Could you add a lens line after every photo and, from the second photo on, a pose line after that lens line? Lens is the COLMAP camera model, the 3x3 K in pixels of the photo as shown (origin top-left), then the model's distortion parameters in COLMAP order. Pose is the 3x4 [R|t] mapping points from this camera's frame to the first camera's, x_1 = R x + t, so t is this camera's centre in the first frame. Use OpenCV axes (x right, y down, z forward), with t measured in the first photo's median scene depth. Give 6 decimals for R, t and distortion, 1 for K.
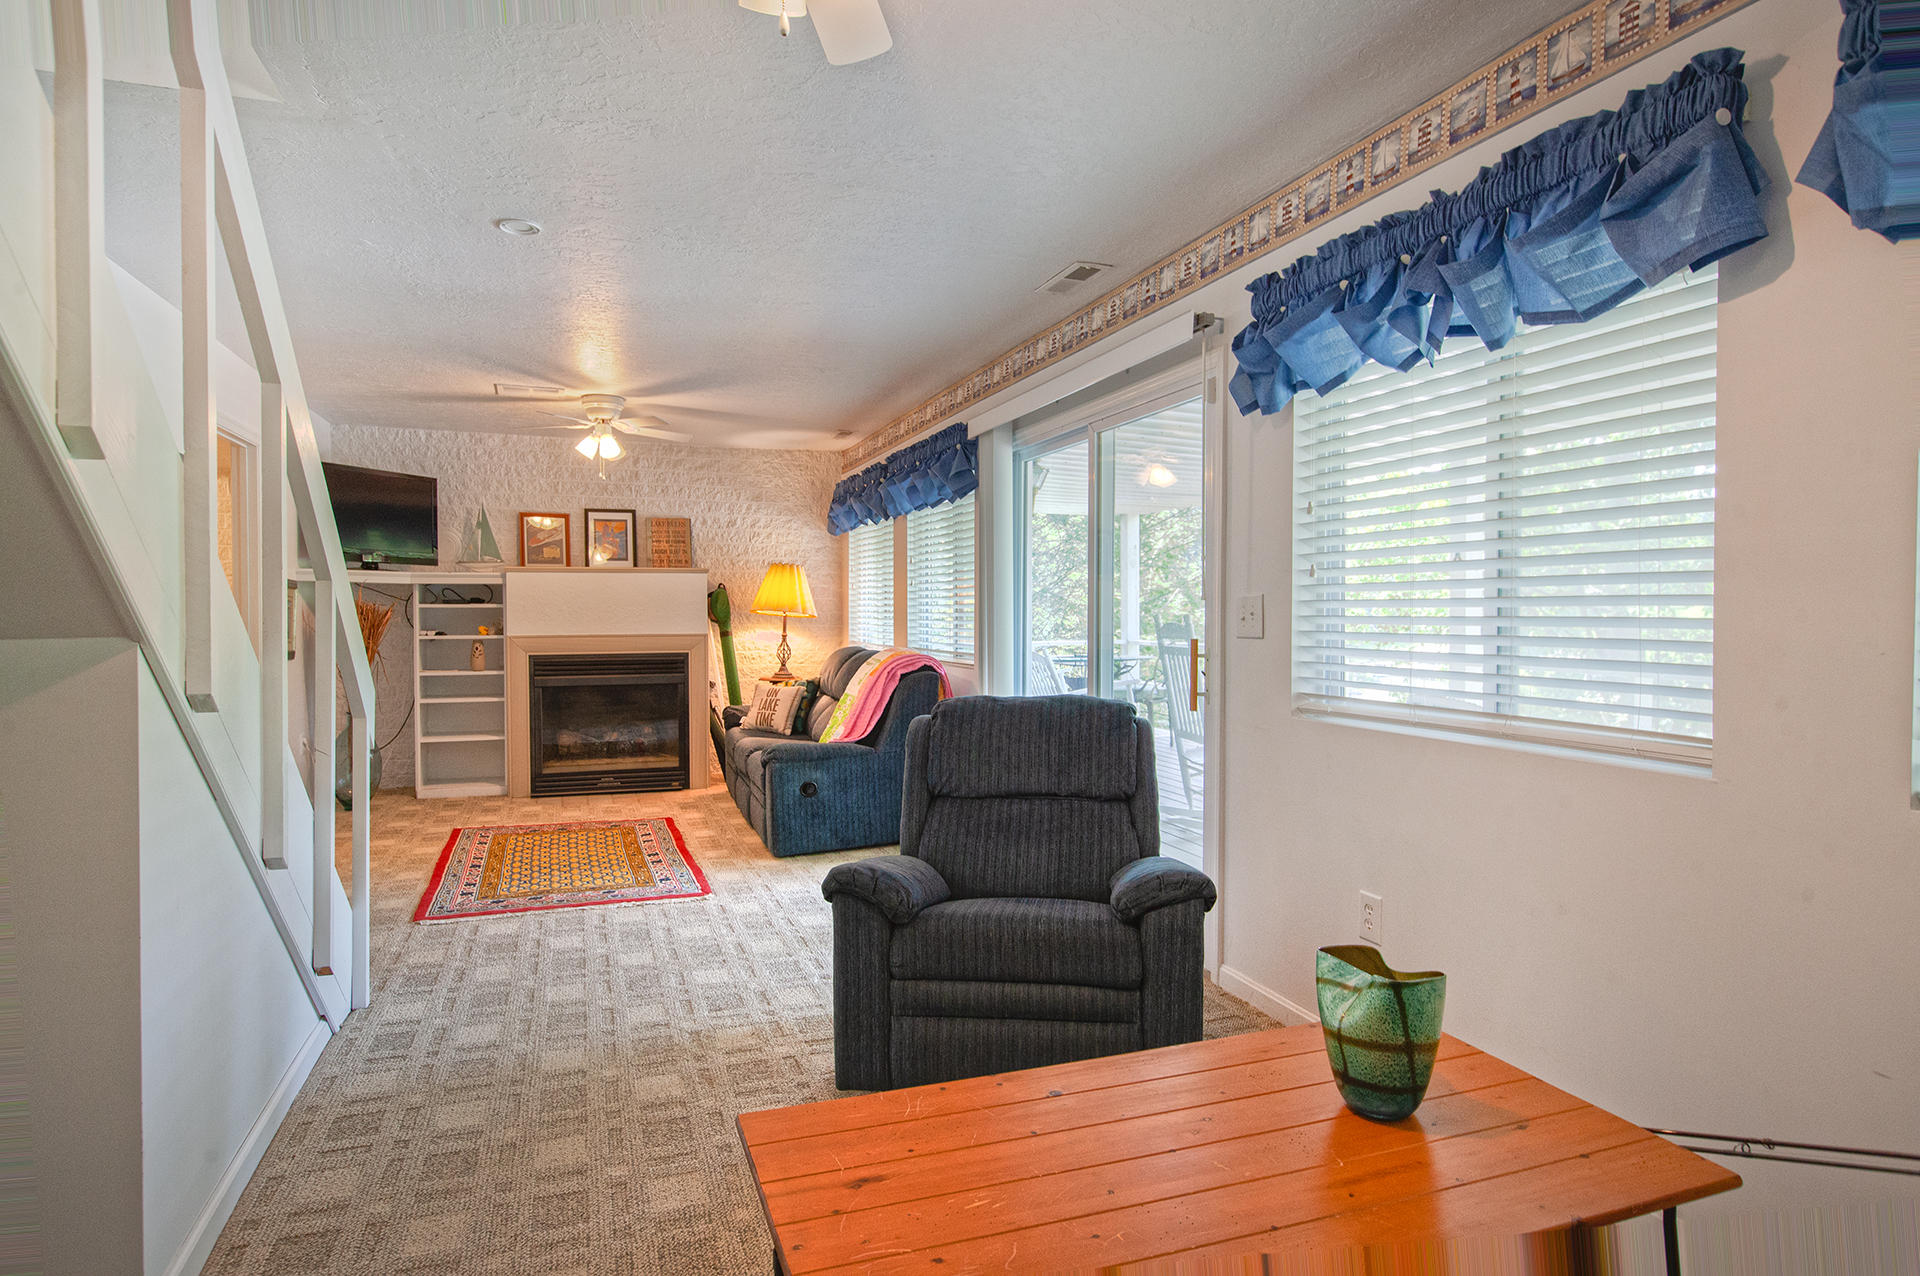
lens RADIAL K [[1044.0, 0, 959.5], [0, 1044.0, 616.6], [0, 0, 1]] dist [0.043440, 0.000015]
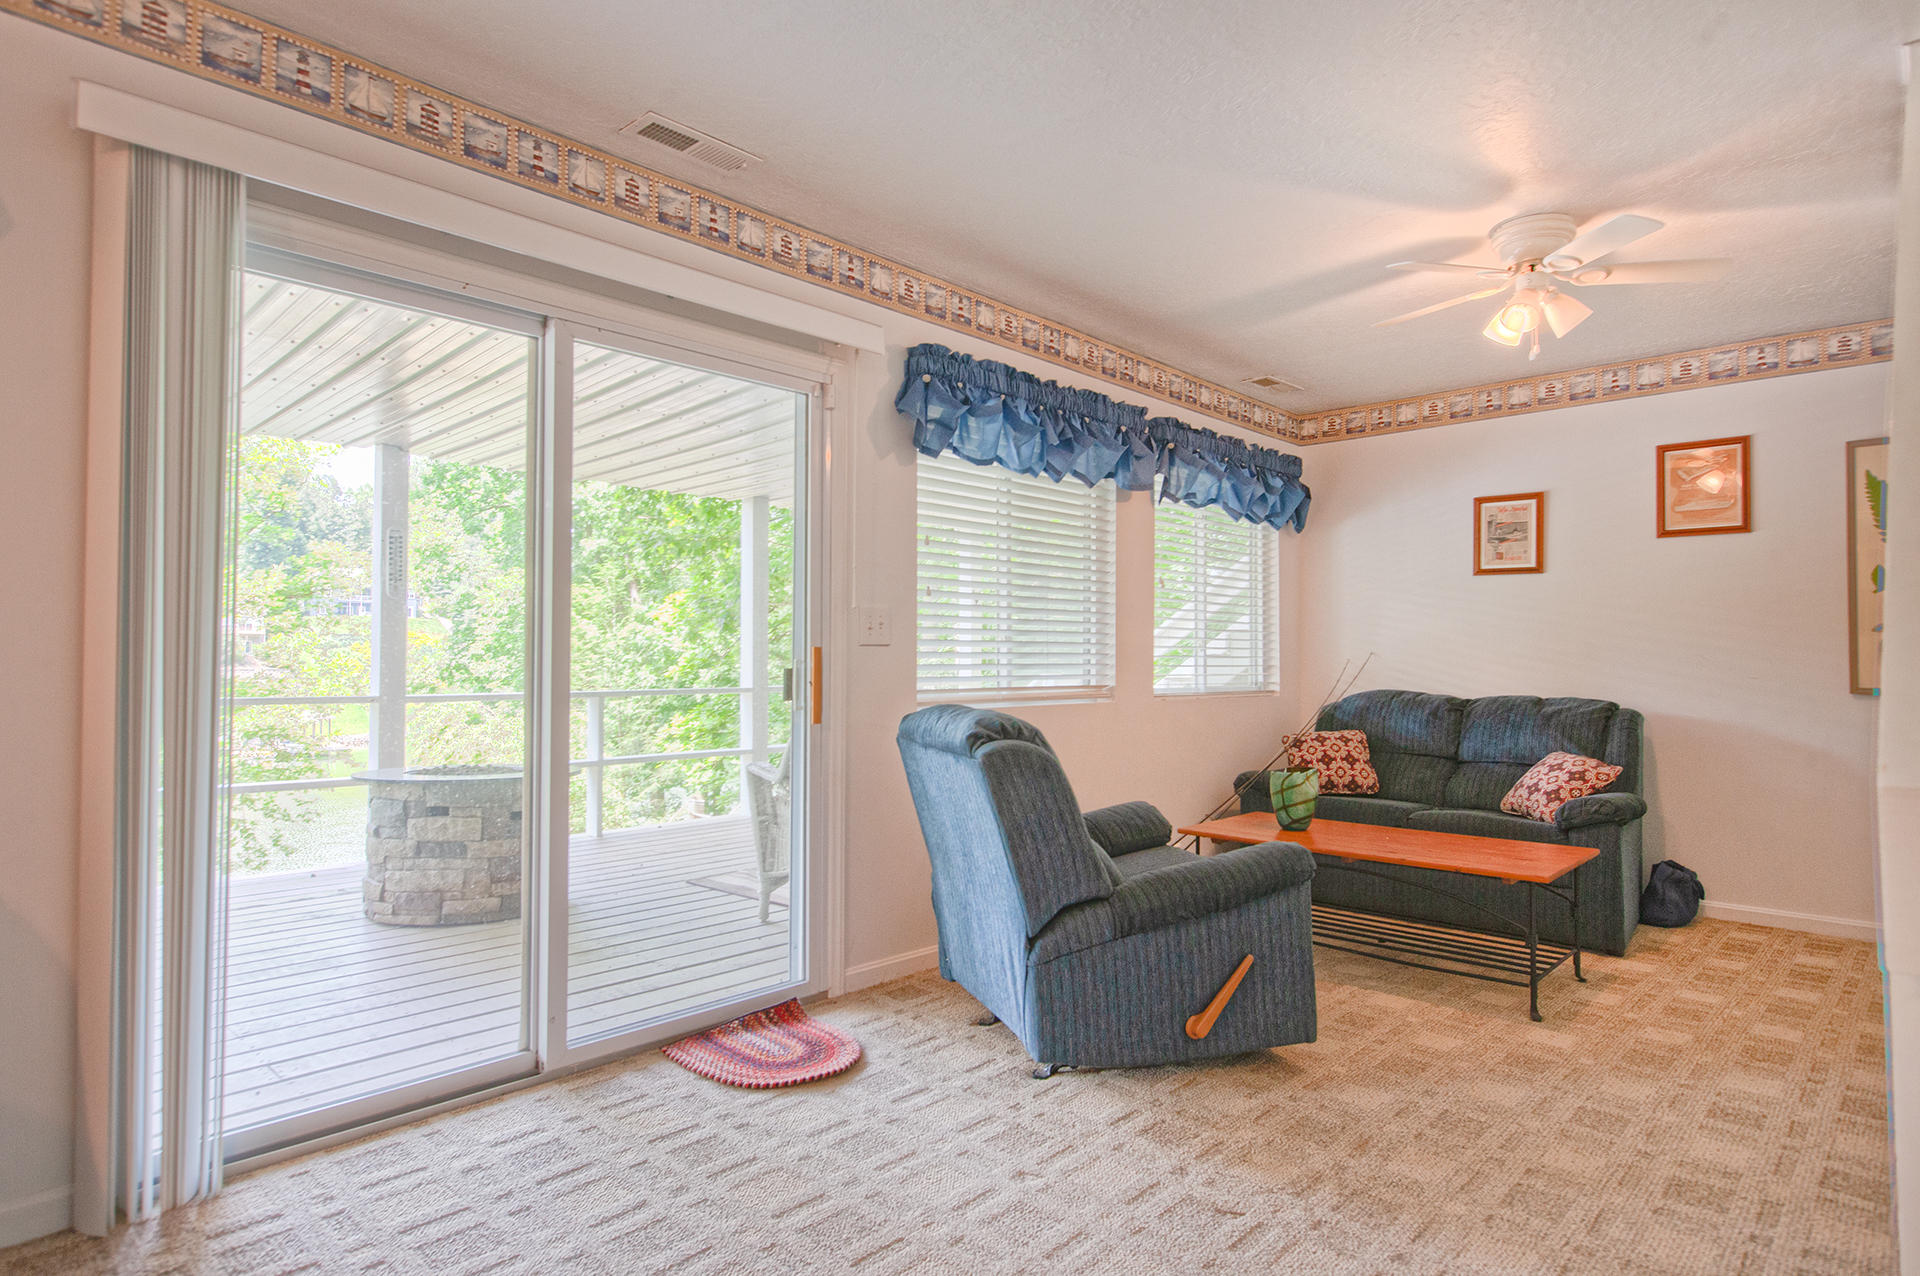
lens RADIAL K [[1006.2, 0, 960.0], [0, 1006.2, 638.0], [0, 0, 1]] dist [0.023413, 0.000252]
pose [[-0.427306, 0.018733, 0.903913, -0.783277], [0.007219, 0.999824, -0.017307, 0.034188], [-0.904078, -0.000870, -0.427366, 1.515319]]
